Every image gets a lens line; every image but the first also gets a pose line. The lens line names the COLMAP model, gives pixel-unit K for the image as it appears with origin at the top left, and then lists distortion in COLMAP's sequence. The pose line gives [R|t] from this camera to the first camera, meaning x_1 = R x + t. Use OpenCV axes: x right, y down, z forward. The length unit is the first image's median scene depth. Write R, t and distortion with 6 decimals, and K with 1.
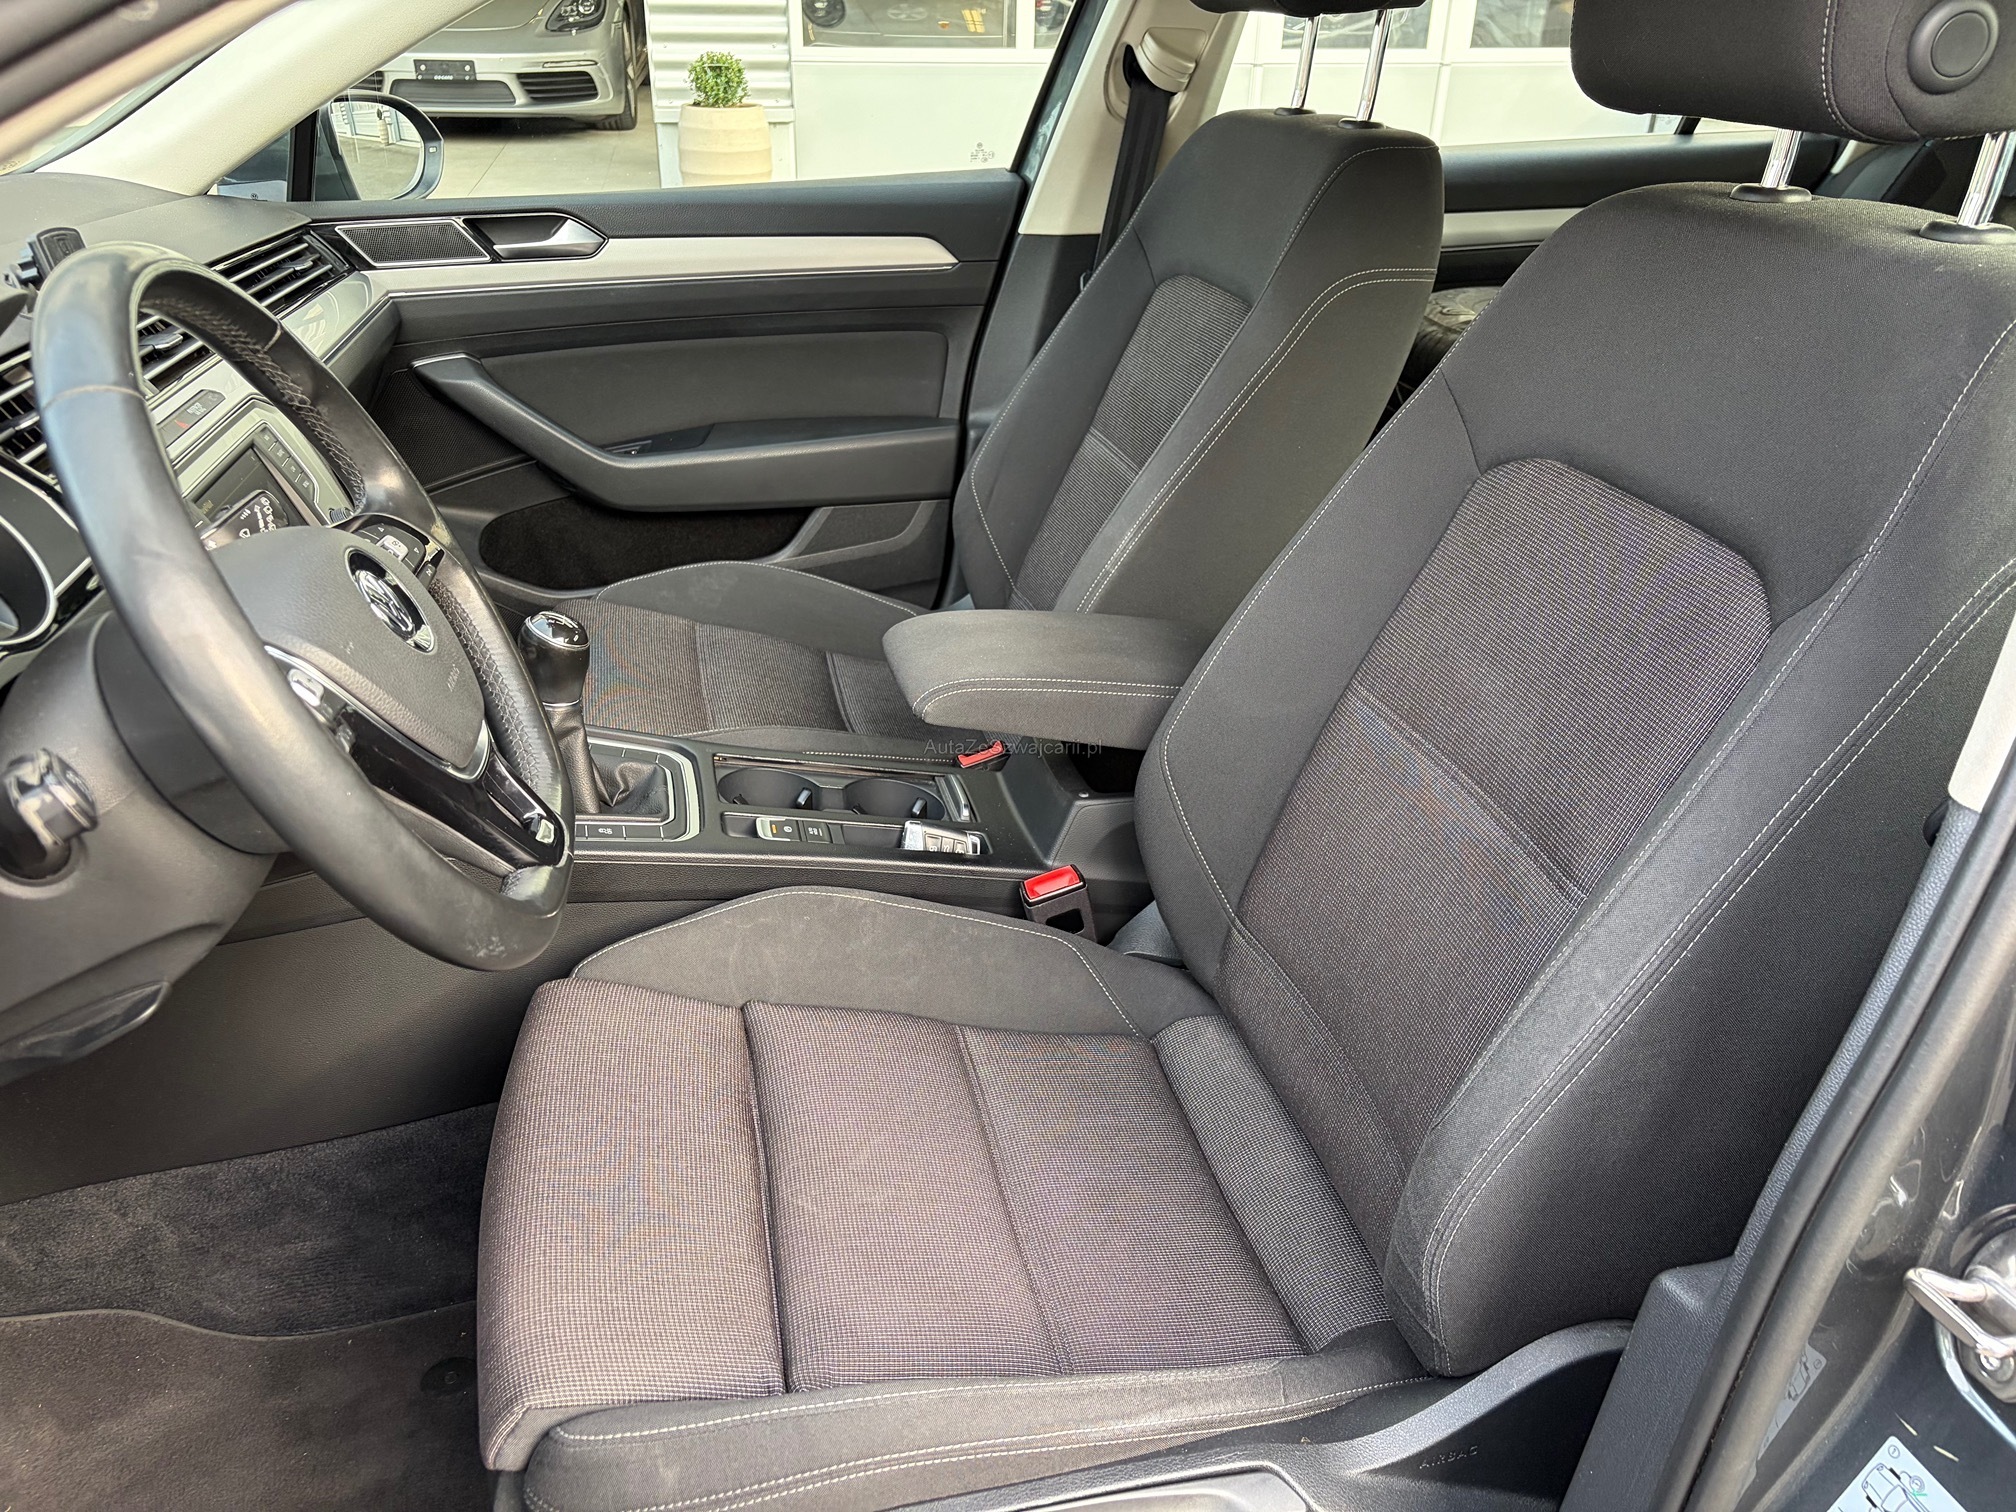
lens RADIAL K [[1527.8, 0, 1000.6], [0, 1527.8, 741.9], [0, 0, 1]] dist [0.048466, -0.048571]
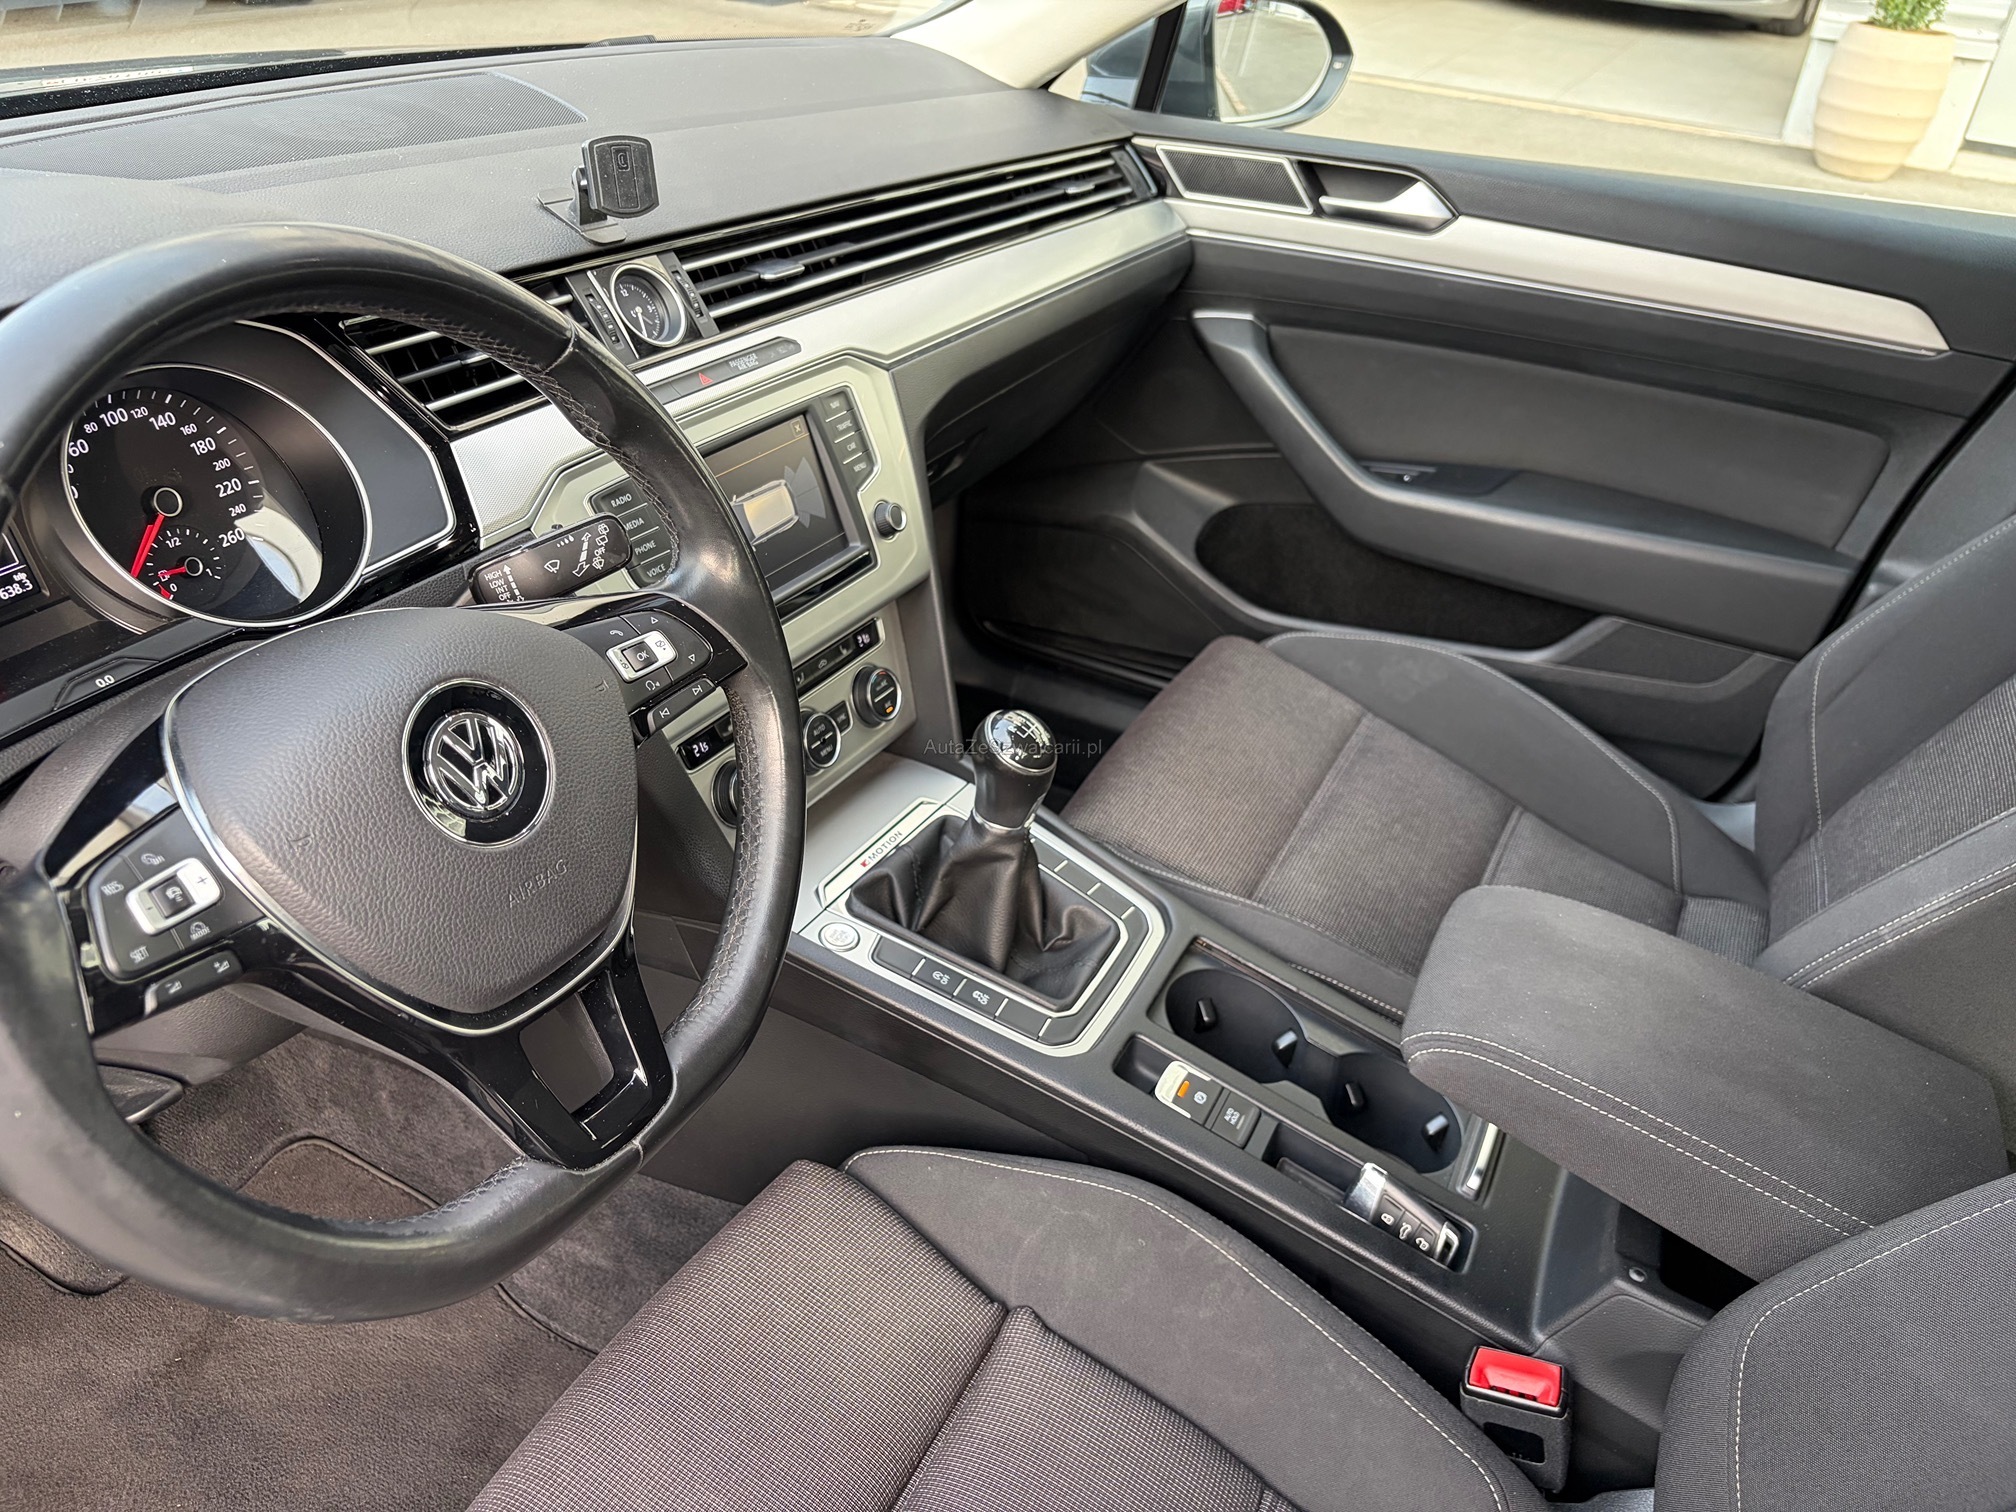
lens RADIAL K [[1527.8, 0, 1002.0], [0, 1527.8, 747.6], [0, 0, 1]] dist [0.048466, -0.048571]
pose [[0.770475, 0.379693, -0.512056, 0.101443], [-0.341265, 0.924140, 0.171765, -0.195087], [0.538430, 0.042406, 0.841603, 0.334577]]
